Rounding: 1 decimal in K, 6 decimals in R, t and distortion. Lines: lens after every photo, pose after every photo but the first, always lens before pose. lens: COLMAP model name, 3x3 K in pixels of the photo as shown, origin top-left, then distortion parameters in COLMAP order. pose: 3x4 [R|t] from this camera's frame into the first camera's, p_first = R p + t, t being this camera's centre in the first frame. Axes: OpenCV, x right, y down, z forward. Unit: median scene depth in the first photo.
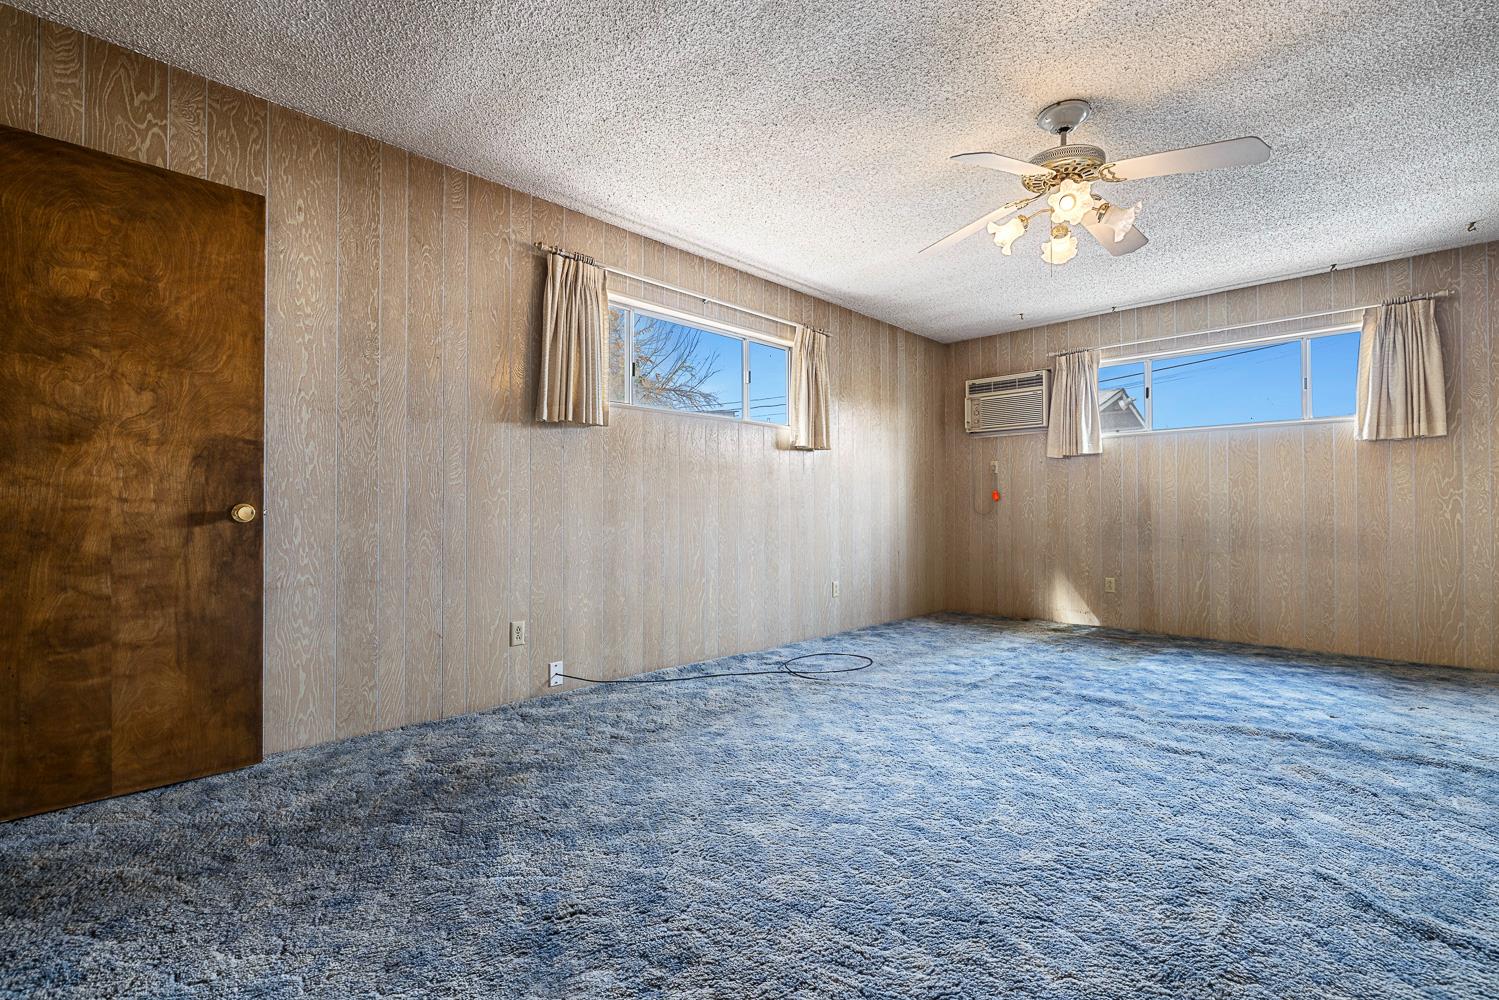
lens RADIAL K [[683.7, 0, 749.5], [0, 683.7, 500.0], [0, 0, 1]] dist [-0.002967, 0.000260]
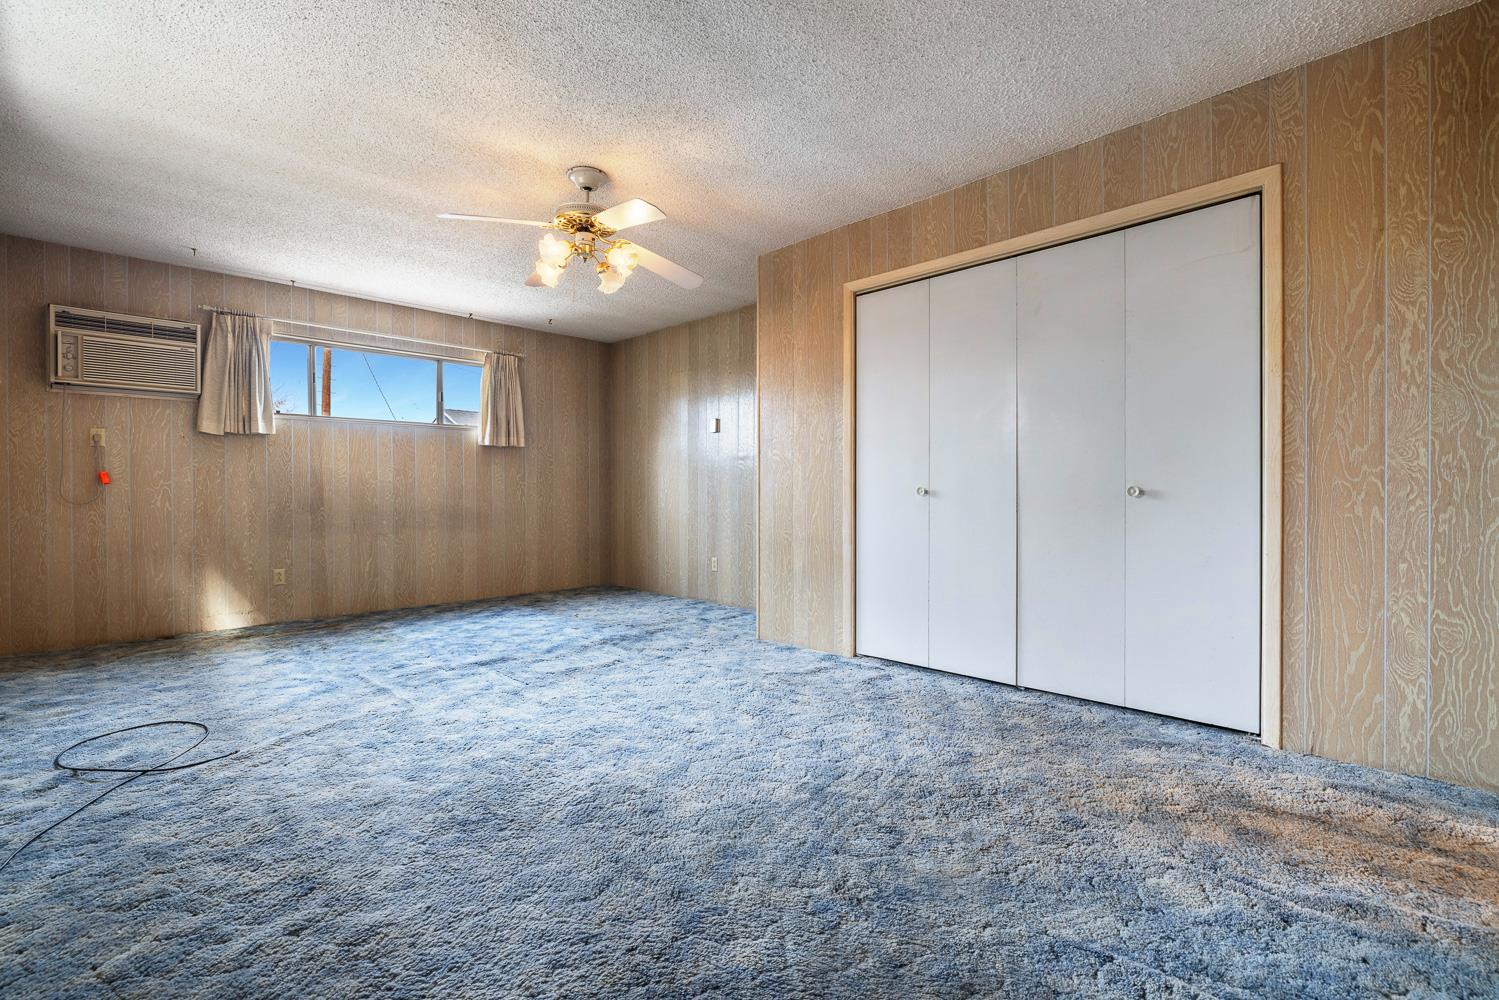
lens RADIAL K [[683.7, 0, 749.5], [0, 683.7, 500.0], [0, 0, 1]] dist [-0.002967, 0.000260]
pose [[-0.012522, -0.011368, 0.999857, -0.498454], [-0.009956, 0.999887, 0.011244, 0.003496], [-0.999872, -0.009814, -0.012633, 0.453629]]
